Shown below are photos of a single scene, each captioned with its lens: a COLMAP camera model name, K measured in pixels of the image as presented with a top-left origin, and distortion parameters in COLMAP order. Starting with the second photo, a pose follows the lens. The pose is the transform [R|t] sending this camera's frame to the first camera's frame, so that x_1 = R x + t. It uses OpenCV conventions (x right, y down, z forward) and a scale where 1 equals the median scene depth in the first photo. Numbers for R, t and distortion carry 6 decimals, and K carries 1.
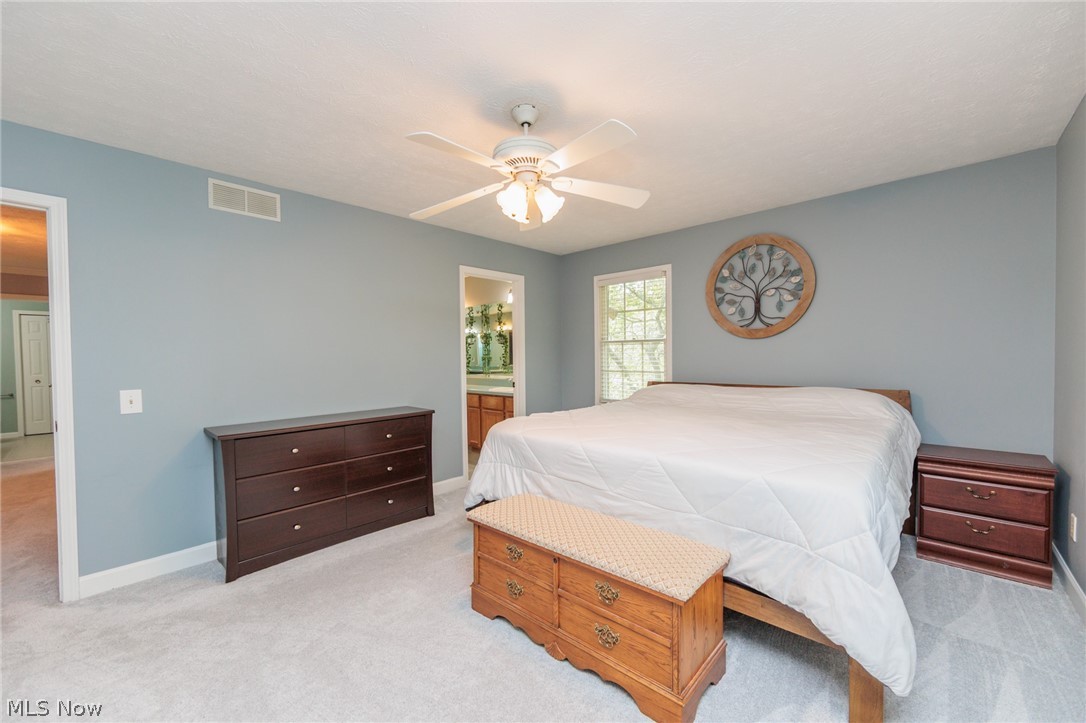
lens RADIAL K [[427.1, 0, 551.7], [0, 427.1, 363.9], [0, 0, 1]] dist [-0.000339, -0.000044]
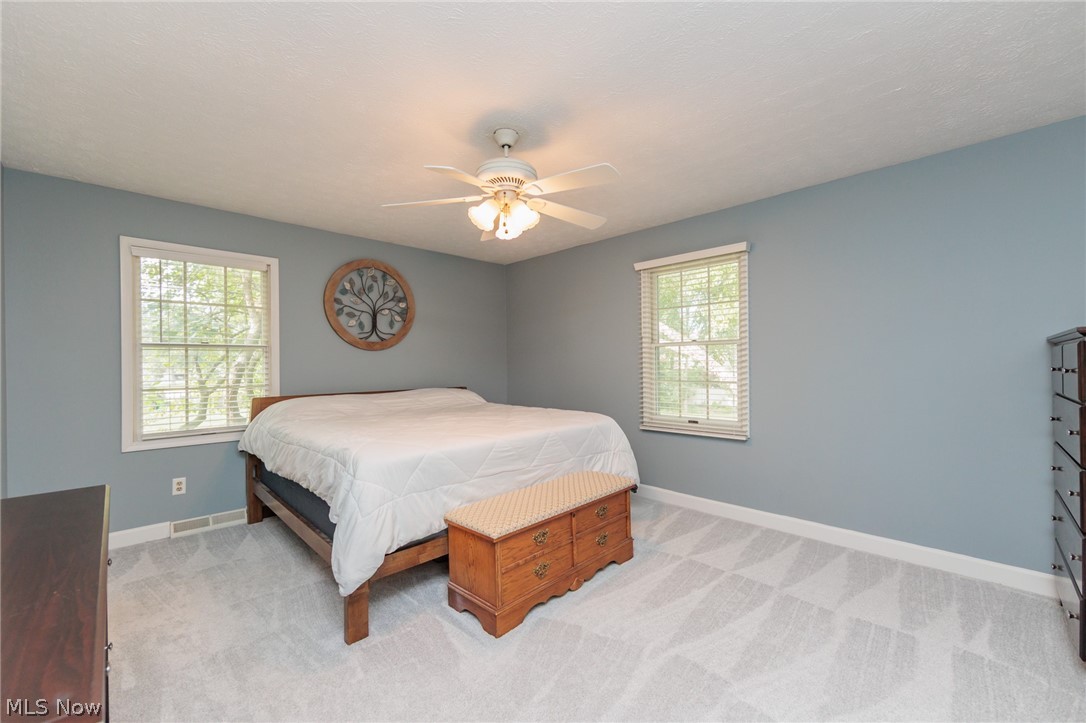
lens RADIAL K [[427.1, 0, 551.7], [0, 427.1, 363.9], [0, 0, 1]] dist [-0.000339, -0.000044]
pose [[0.043425, 0.009794, 0.999009, -0.636465], [0.028710, 0.999527, -0.011047, 0.002923], [-0.998644, 0.029161, 0.043123, 0.482789]]
